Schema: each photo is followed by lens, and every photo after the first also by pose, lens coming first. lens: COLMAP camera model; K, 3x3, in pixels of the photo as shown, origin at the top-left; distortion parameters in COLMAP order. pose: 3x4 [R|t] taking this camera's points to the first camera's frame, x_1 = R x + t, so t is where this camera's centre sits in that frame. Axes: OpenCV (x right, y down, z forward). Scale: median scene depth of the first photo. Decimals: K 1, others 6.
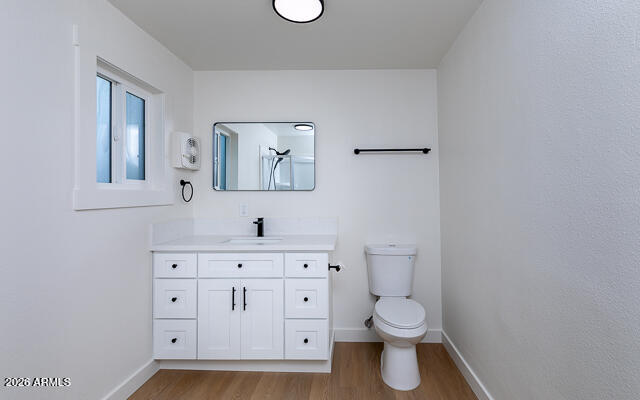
lens RADIAL K [[290.0, 0, 341.3], [0, 290.0, 190.0], [0, 0, 1]] dist [-0.002034, -0.000252]
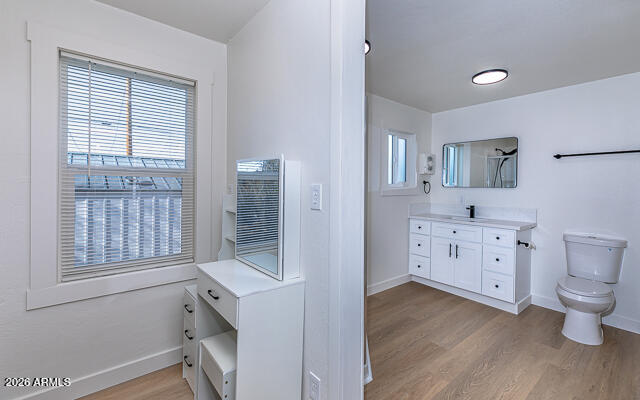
lens RADIAL K [[280.0, 0, 321.5], [0, 280.0, 189.4], [0, 0, 1]] dist [-0.000373, -0.000373]
pose [[0.645651, 0.021024, -0.763344, 0.371863], [-0.001350, 0.999651, 0.026390, -0.028927], [0.763632, -0.016008, 0.645453, -0.613626]]
